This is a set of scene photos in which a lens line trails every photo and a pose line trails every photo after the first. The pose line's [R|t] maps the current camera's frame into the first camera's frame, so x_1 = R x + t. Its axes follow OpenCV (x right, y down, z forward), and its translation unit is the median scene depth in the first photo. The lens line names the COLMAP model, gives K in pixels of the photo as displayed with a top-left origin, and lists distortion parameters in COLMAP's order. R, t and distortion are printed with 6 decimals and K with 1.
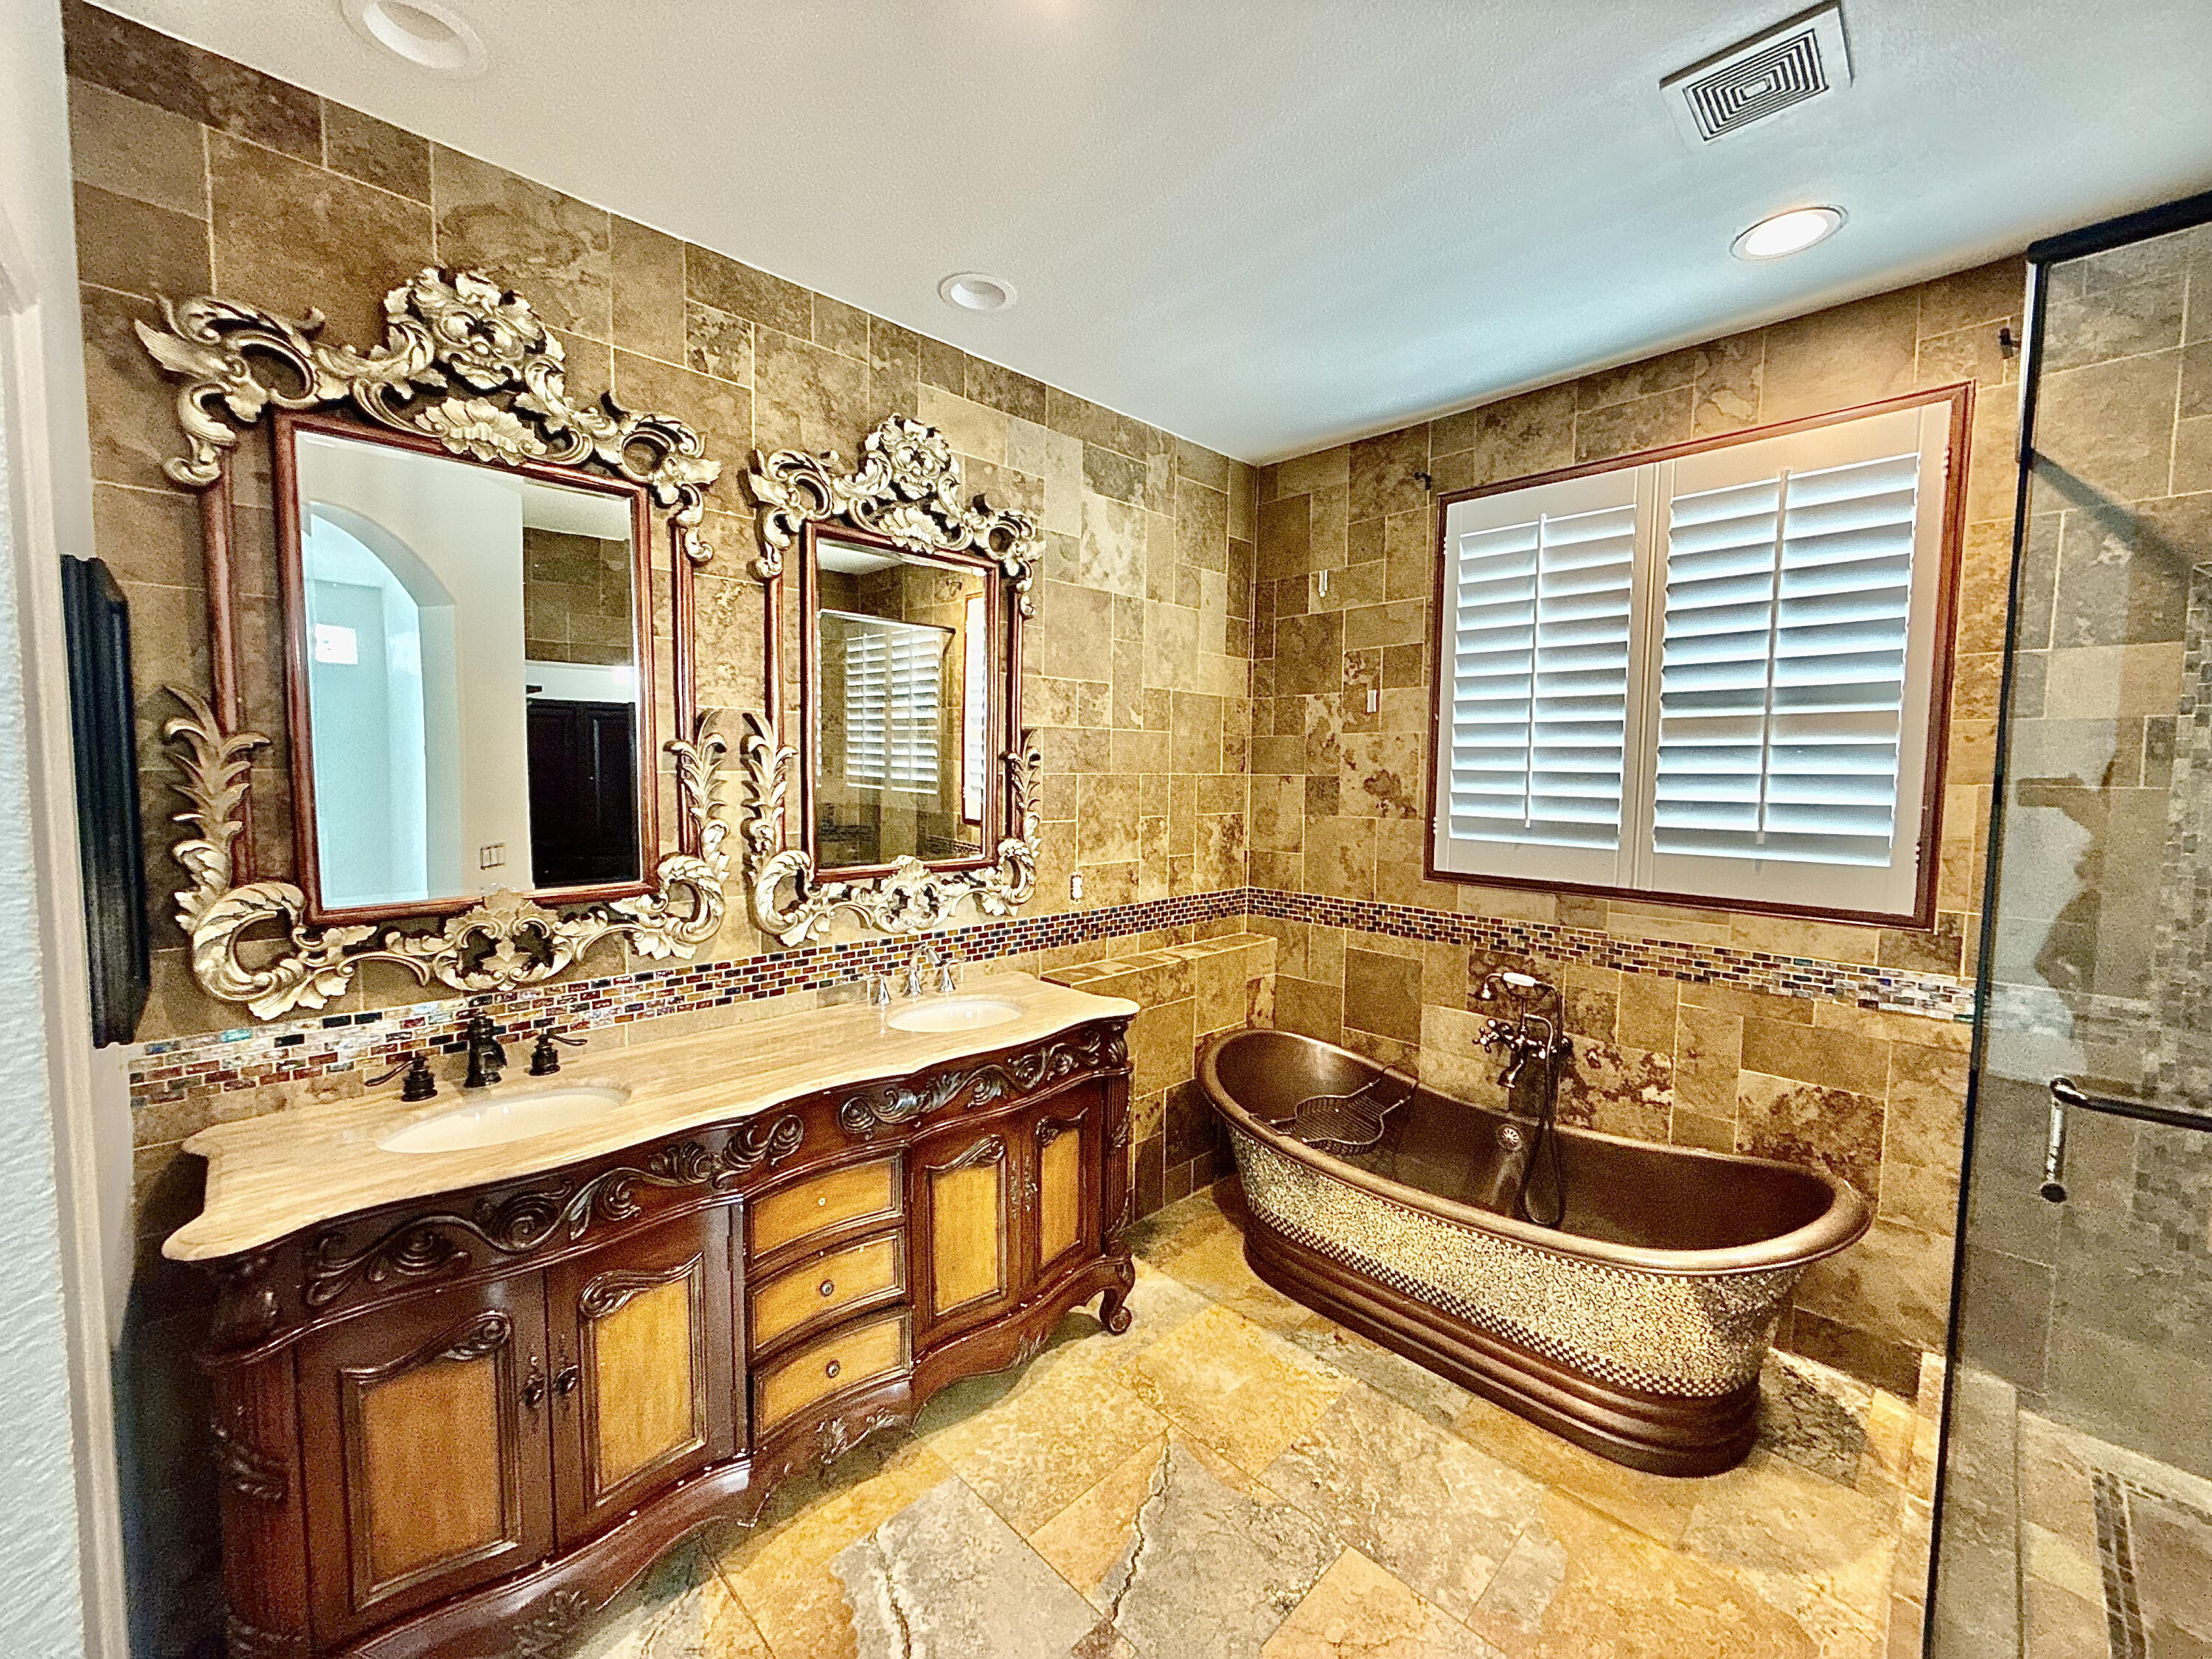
lens RADIAL K [[887.2, 0, 1100.5], [0, 887.2, 827.8], [0, 0, 1]] dist [0.001763, 0.000335]
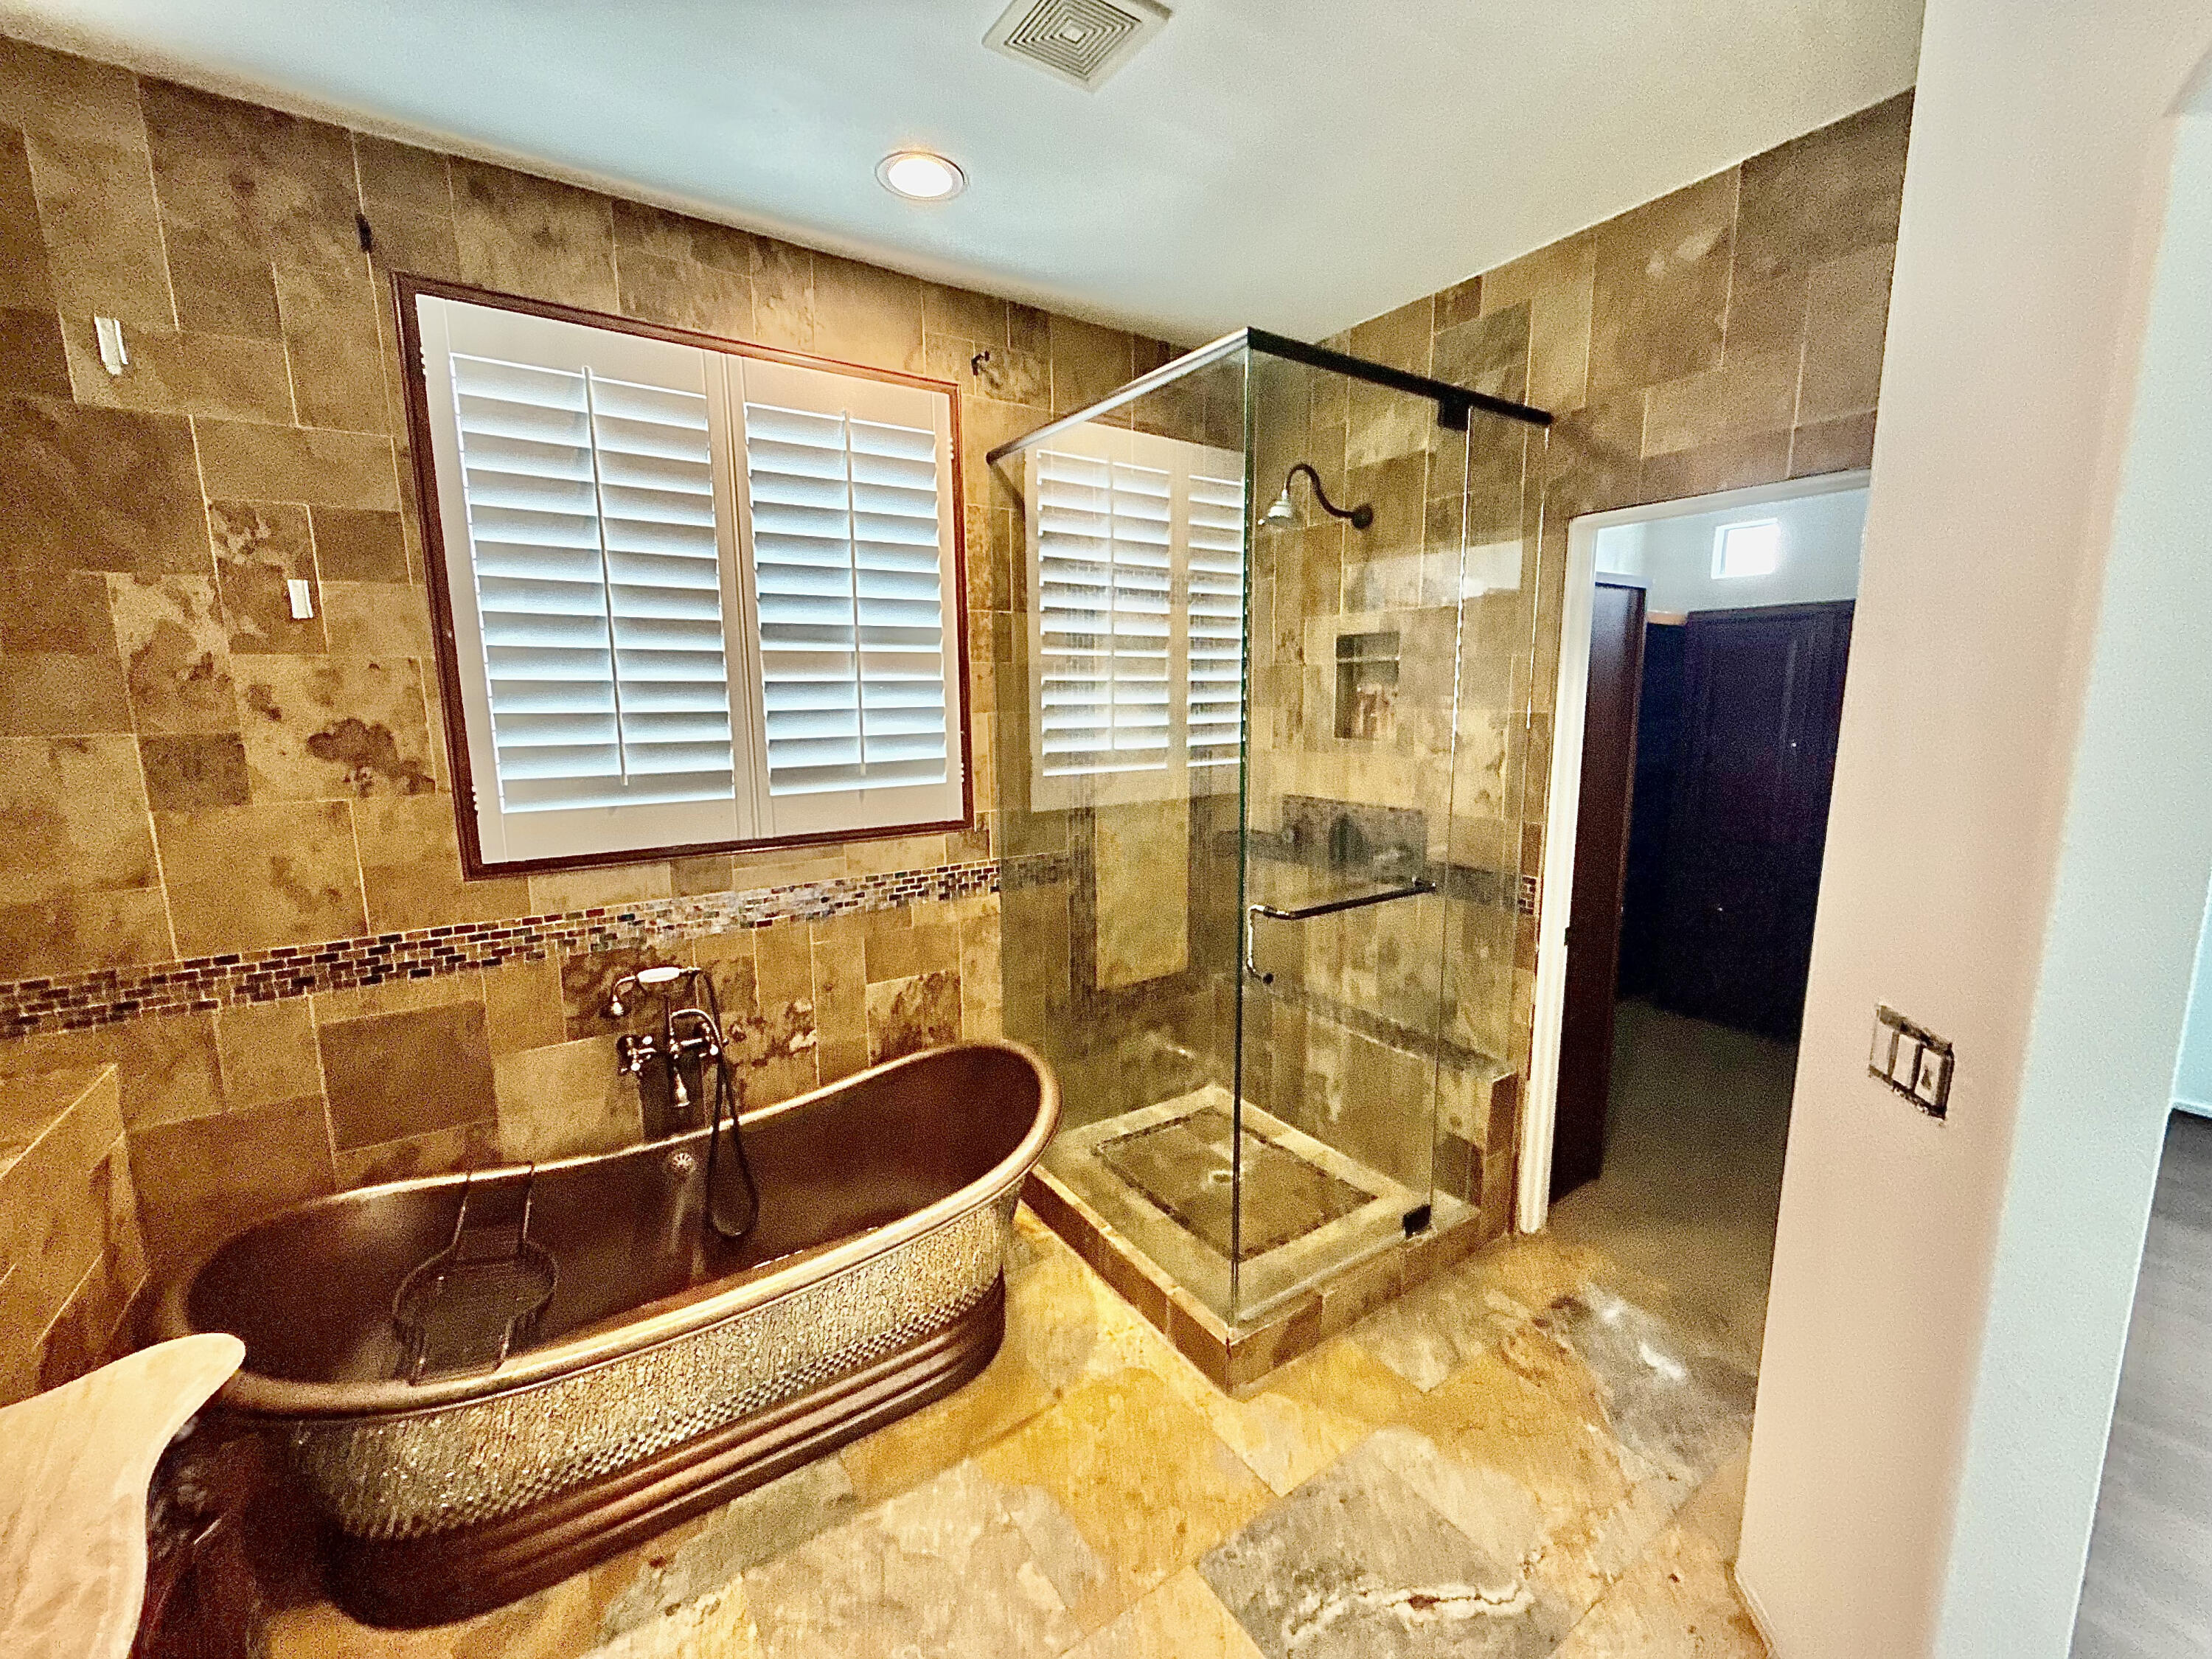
lens RADIAL K [[887.2, 0, 1101.8], [0, 887.2, 827.5], [0, 0, 1]] dist [0.001763, 0.000335]
pose [[0.184020, -0.164631, 0.969037, -0.209102], [0.078698, 0.985176, 0.152428, -0.050988], [-0.979767, 0.048211, 0.194248, 0.446208]]
